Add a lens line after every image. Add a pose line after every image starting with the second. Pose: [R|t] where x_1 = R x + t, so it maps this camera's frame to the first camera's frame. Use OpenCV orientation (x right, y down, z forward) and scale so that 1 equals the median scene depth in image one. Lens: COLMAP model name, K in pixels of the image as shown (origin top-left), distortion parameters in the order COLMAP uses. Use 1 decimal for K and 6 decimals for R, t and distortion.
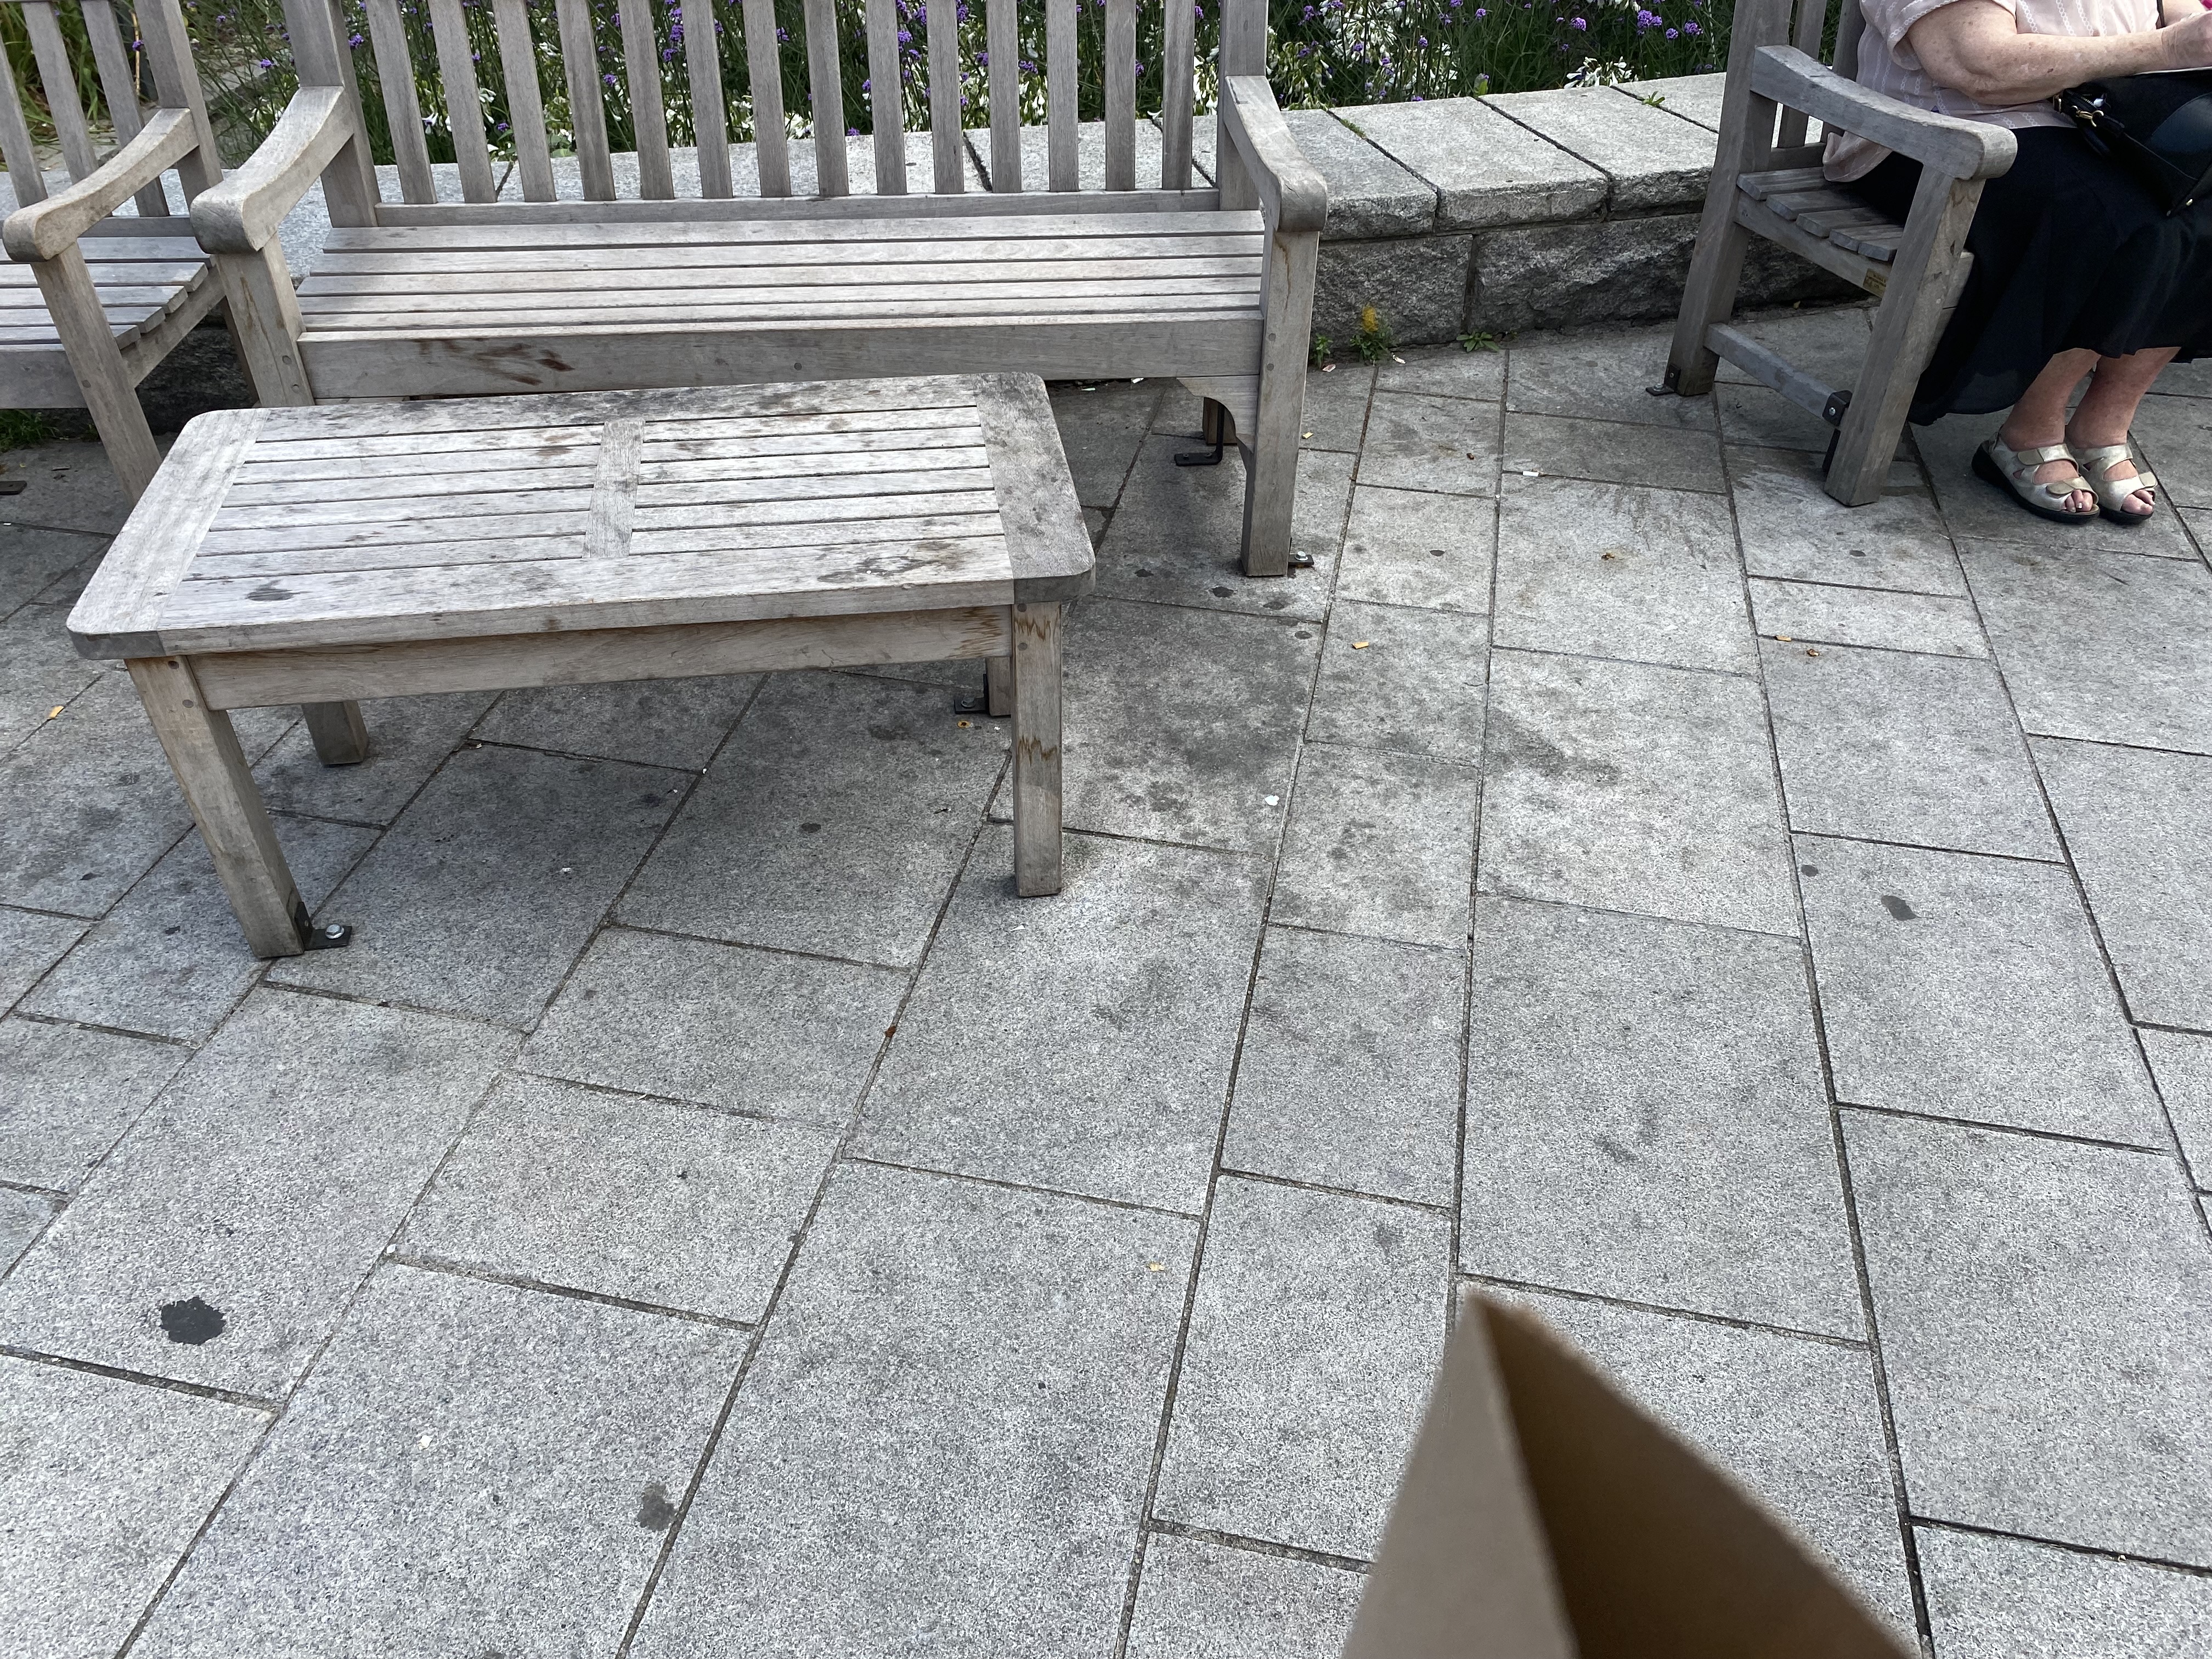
lens RADIAL K [[1543.4, 0, 1106.0], [0, 1543.4, 829.5], [0, 0, 1]] dist [-0.007519, -0.004942]
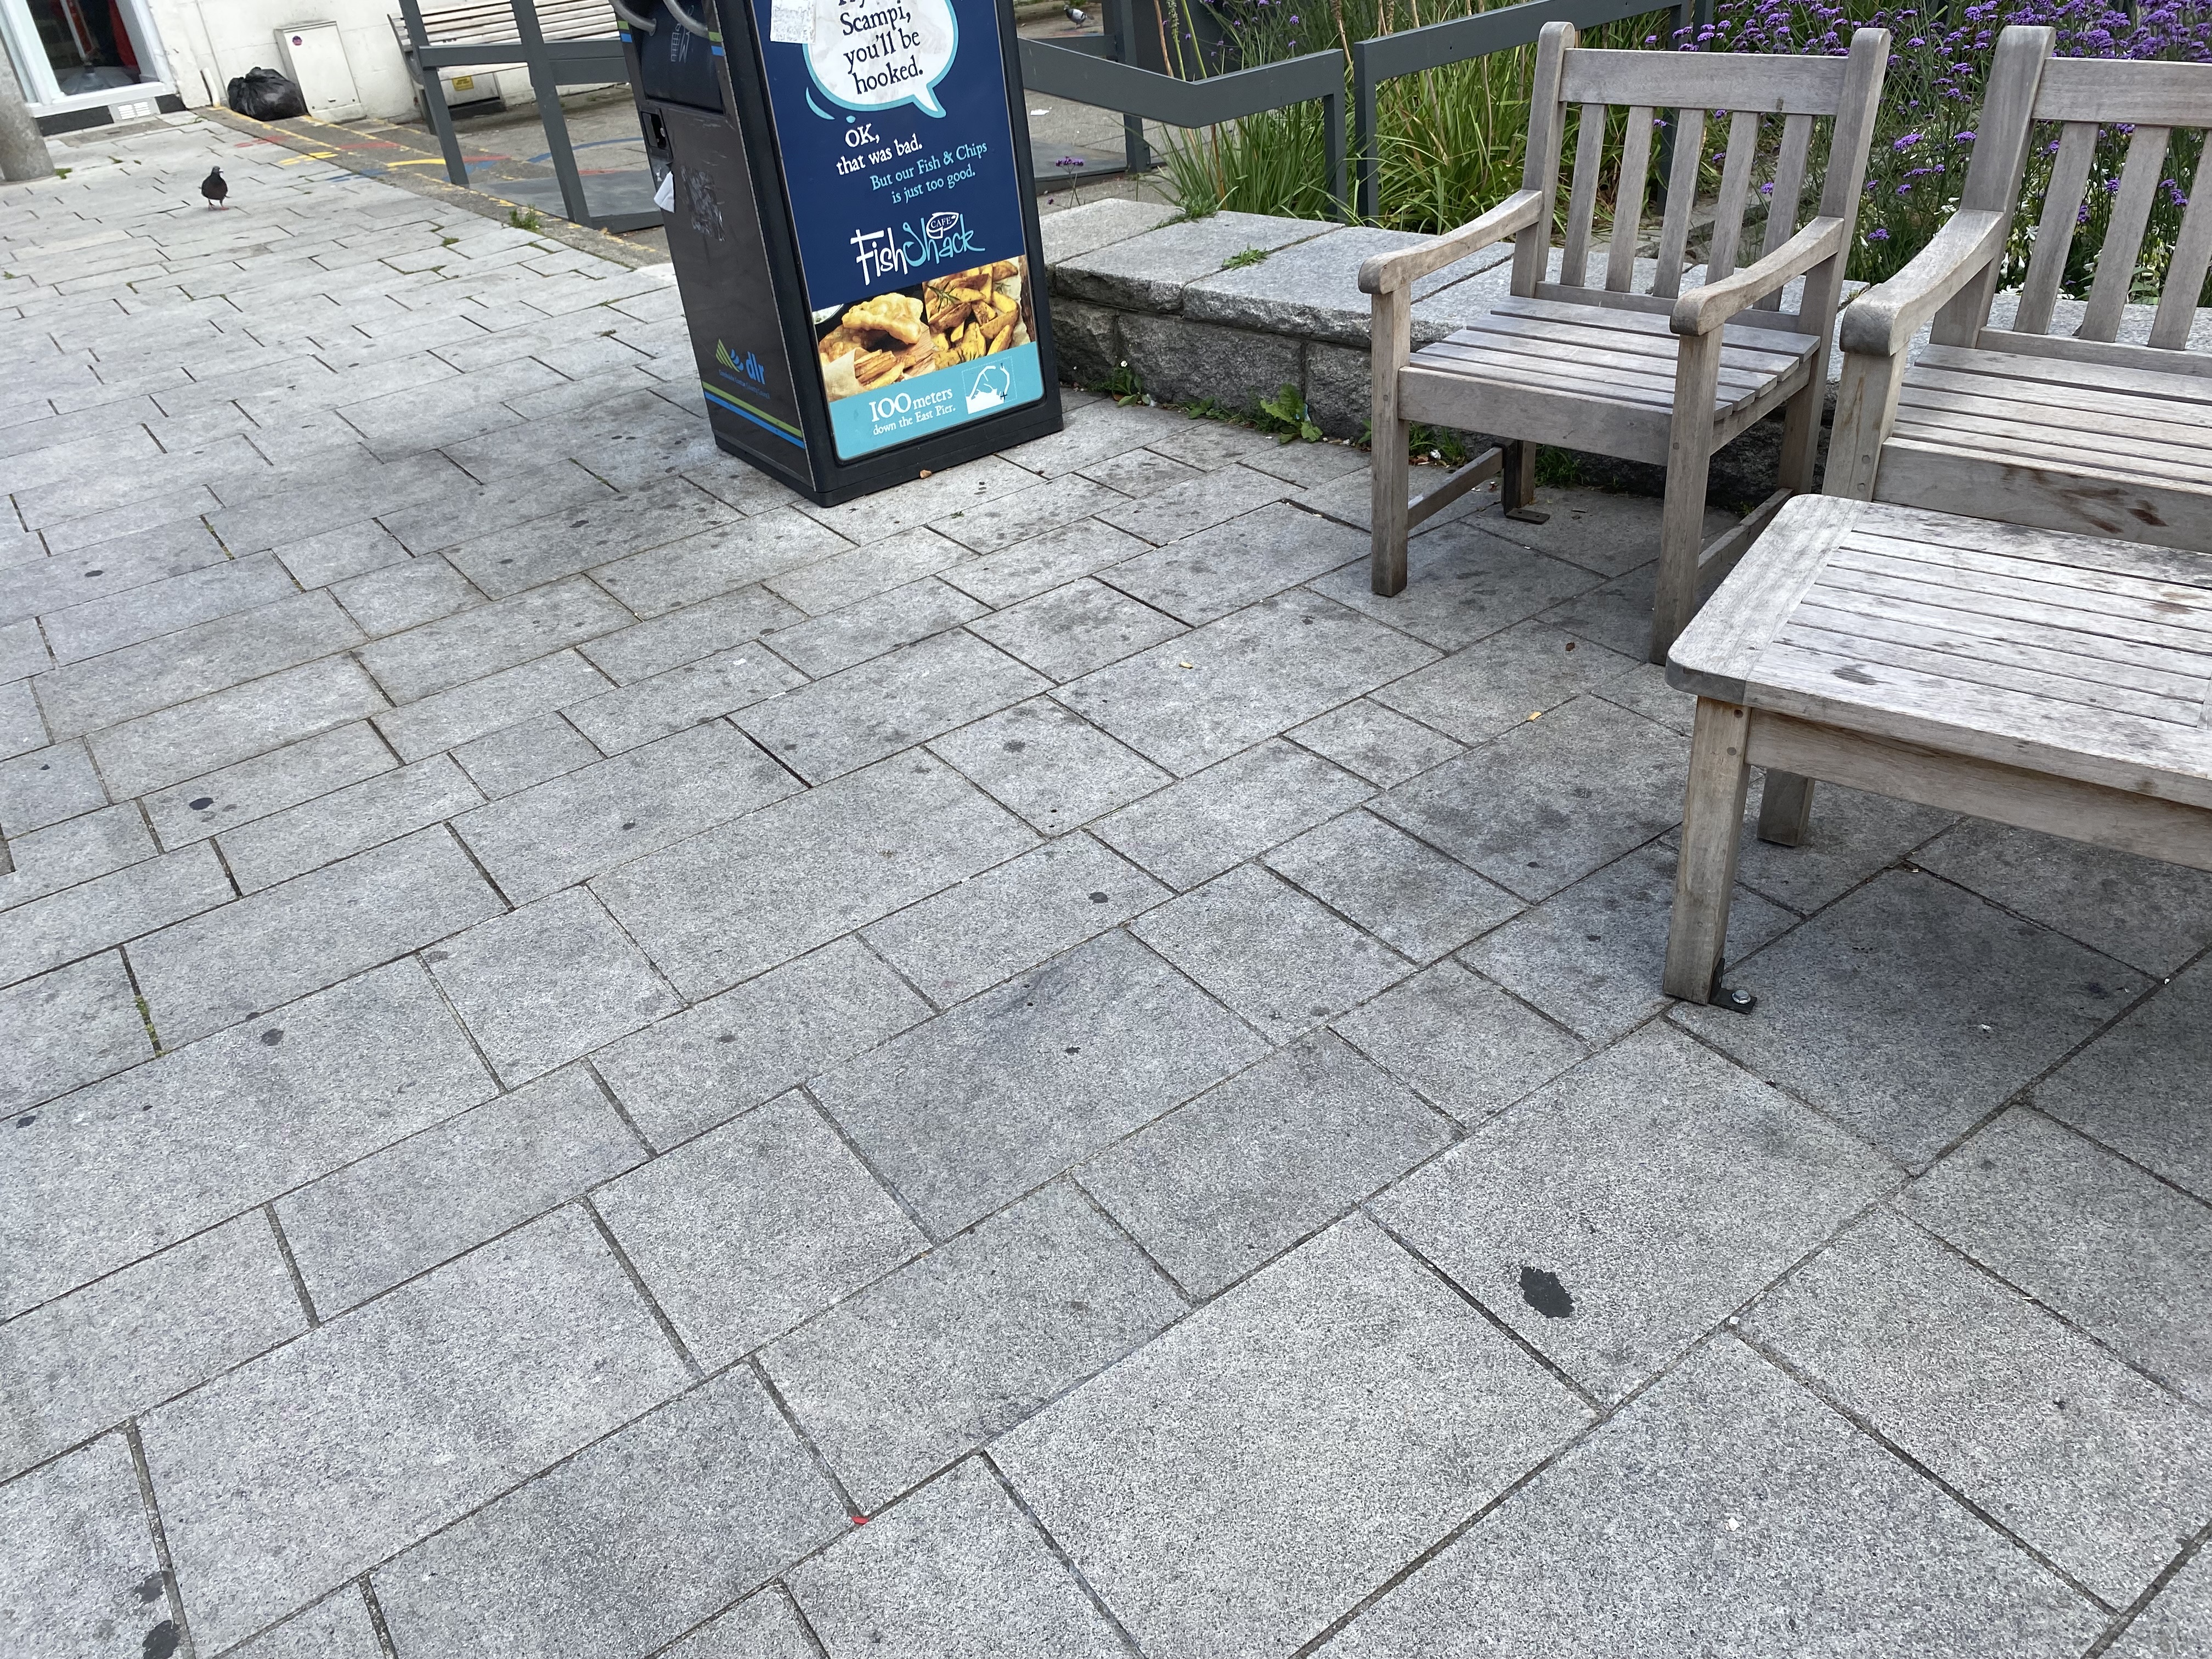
lens RADIAL K [[1543.4, 0, 1106.0], [0, 1543.4, 829.5], [0, 0, 1]] dist [-0.007519, -0.004942]
pose [[0.743847, 0.320913, -0.586264, -0.256066], [-0.363183, 0.930454, 0.048514, 0.067935], [0.561061, 0.176834, 0.808666, -0.085677]]
